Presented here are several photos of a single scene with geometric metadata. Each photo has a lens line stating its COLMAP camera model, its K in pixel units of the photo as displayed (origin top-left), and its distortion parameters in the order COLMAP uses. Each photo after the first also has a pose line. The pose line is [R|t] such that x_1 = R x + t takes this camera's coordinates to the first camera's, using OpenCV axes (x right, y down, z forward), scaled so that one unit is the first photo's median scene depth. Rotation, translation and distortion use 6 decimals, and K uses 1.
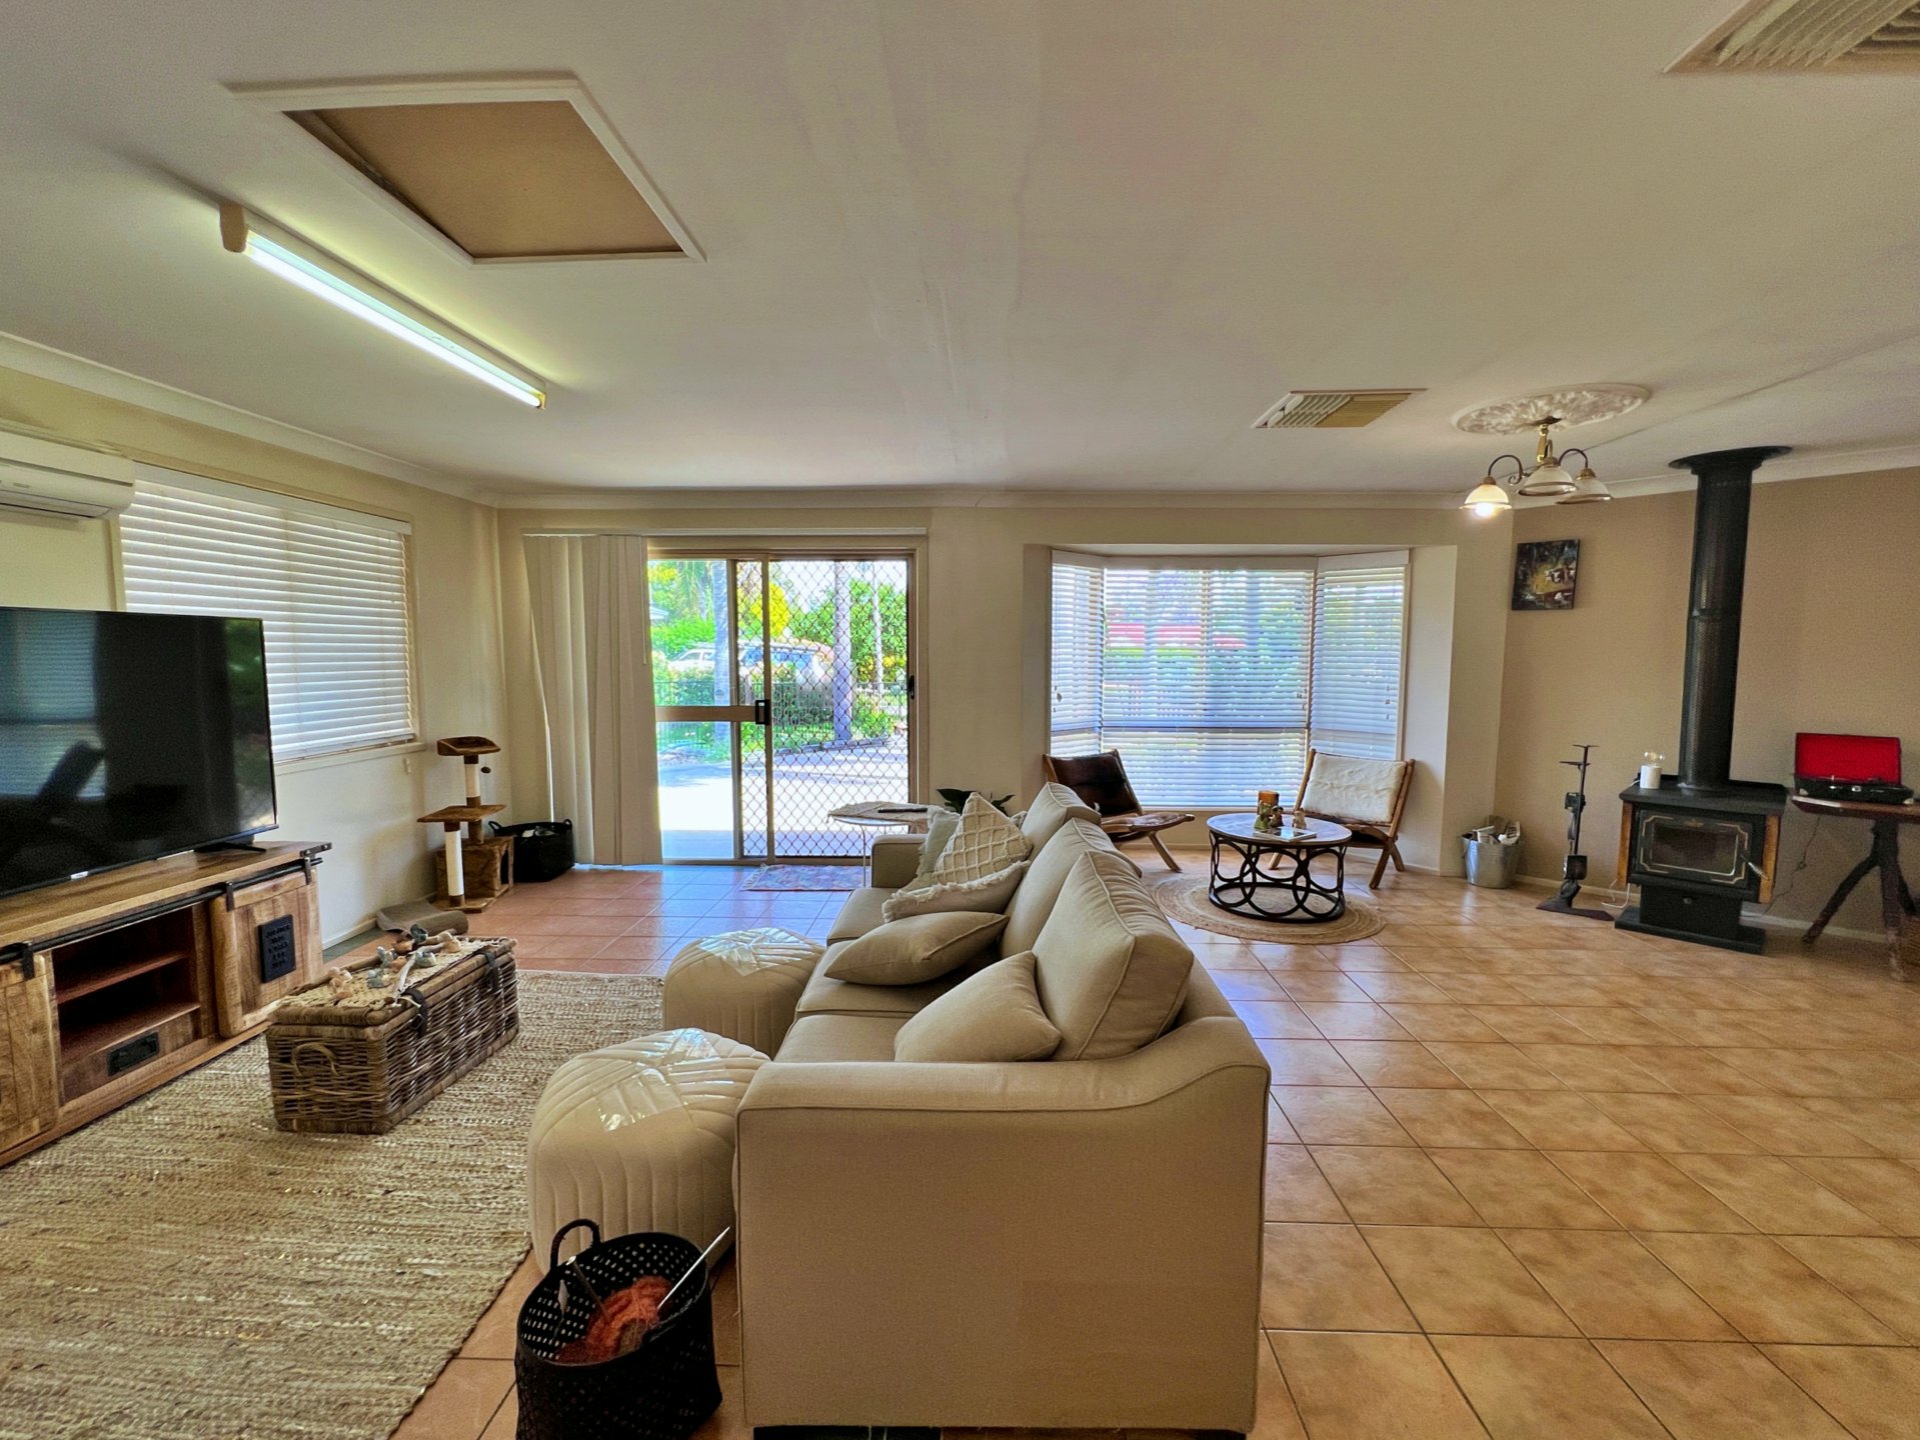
lens RADIAL K [[827.9, 0, 960.0], [0, 827.9, 723.1], [0, 0, 1]] dist [-0.003026, 0.000469]
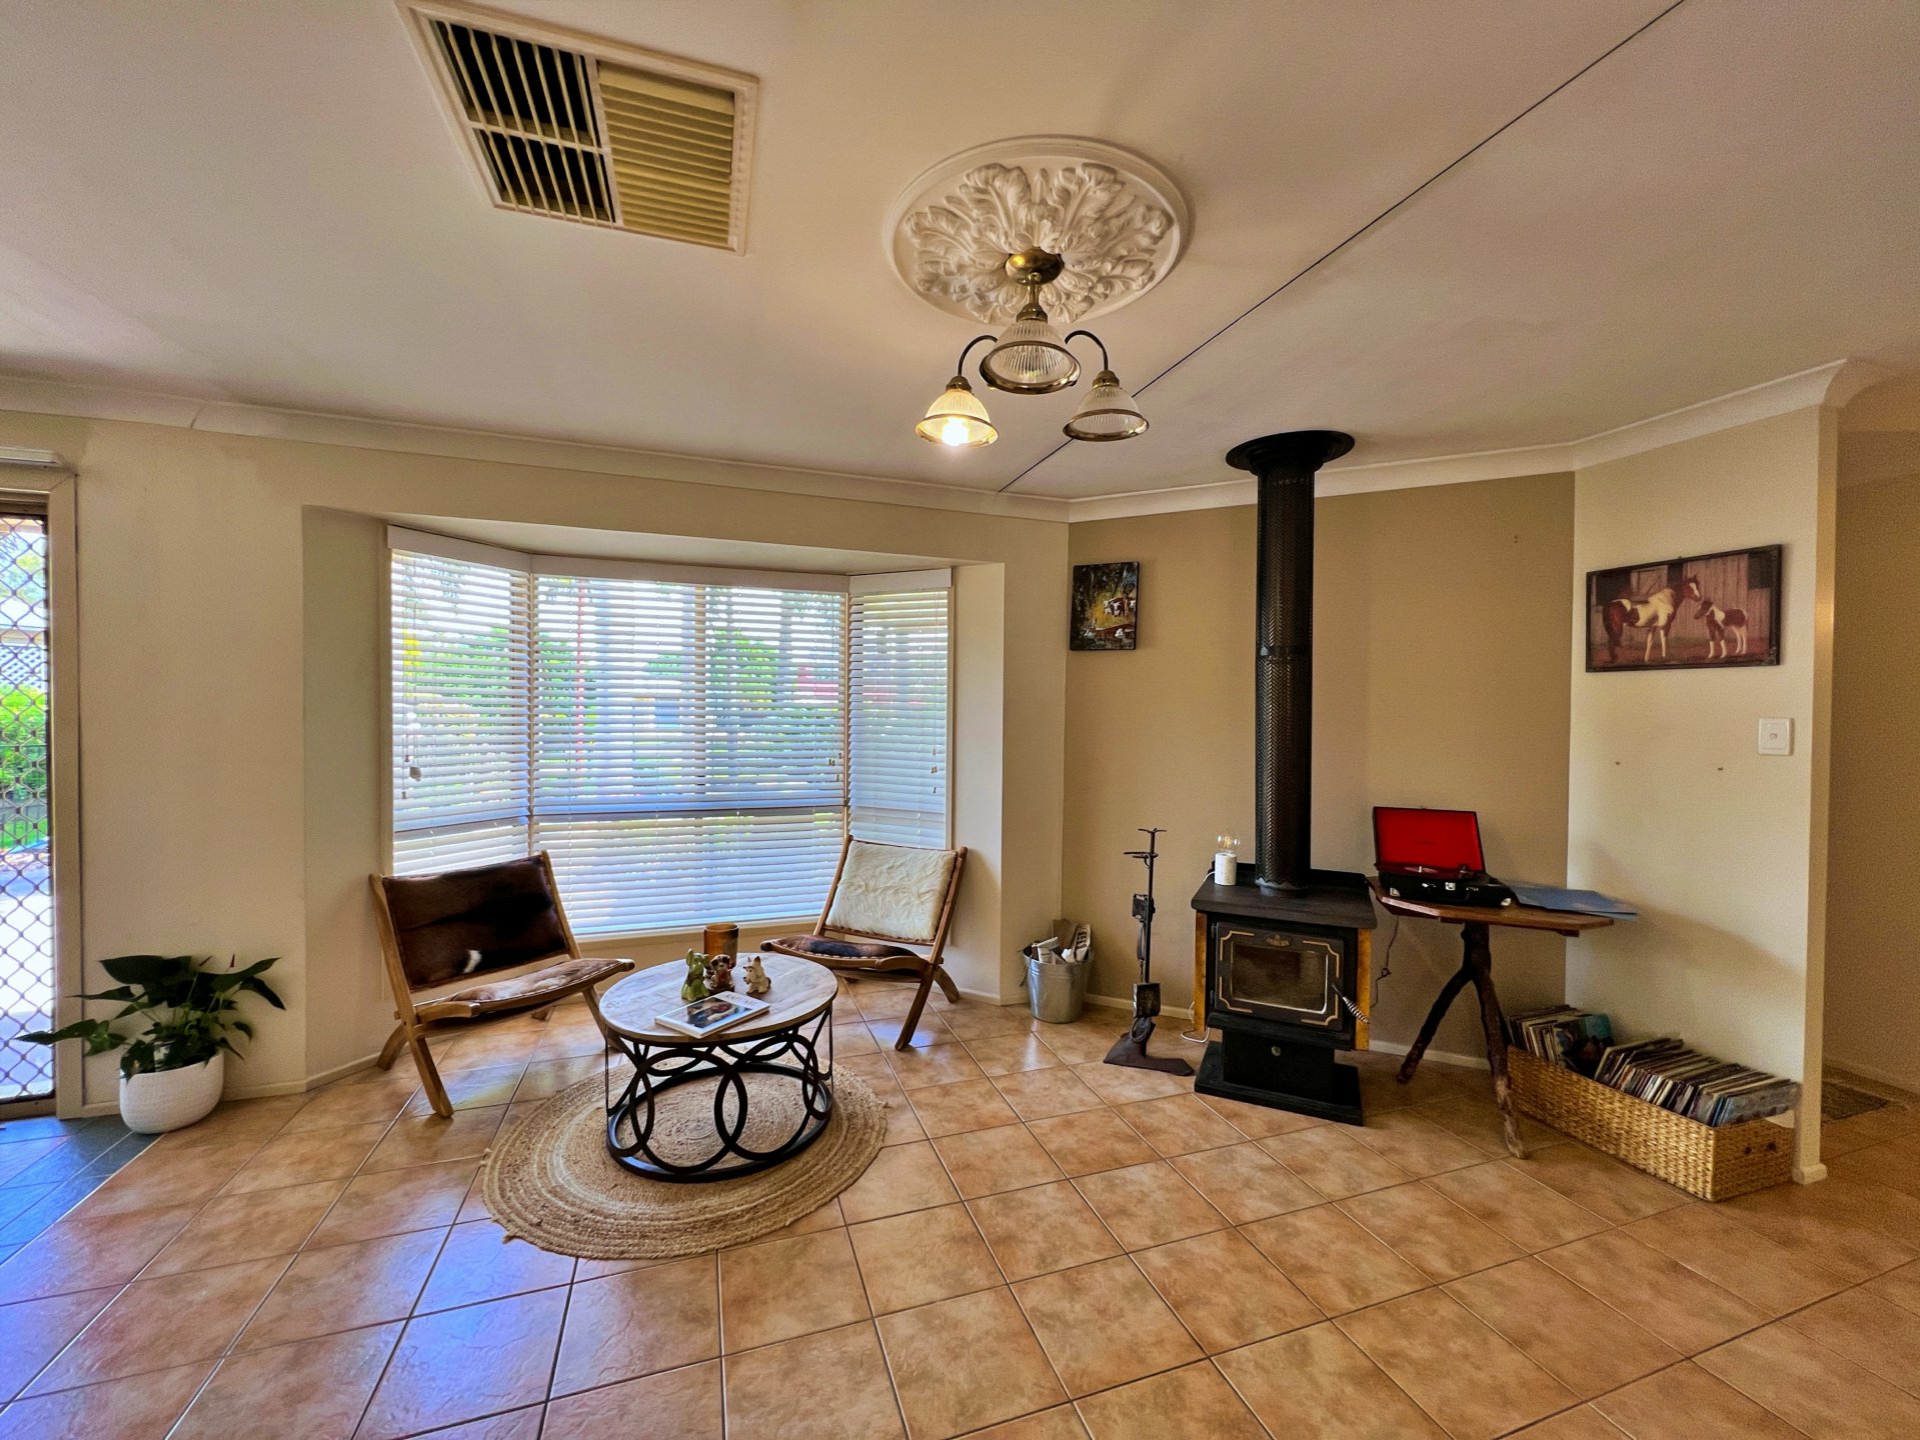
lens RADIAL K [[772.2, 0, 960.1], [0, 772.2, 718.3], [0, 0, 1]] dist [0.000398, 0.000043]
pose [[0.933800, 0.003420, 0.357779, 0.348364], [0.023016, 0.997309, -0.069605, -0.027793], [-0.357054, 0.073232, 0.931209, 0.410326]]
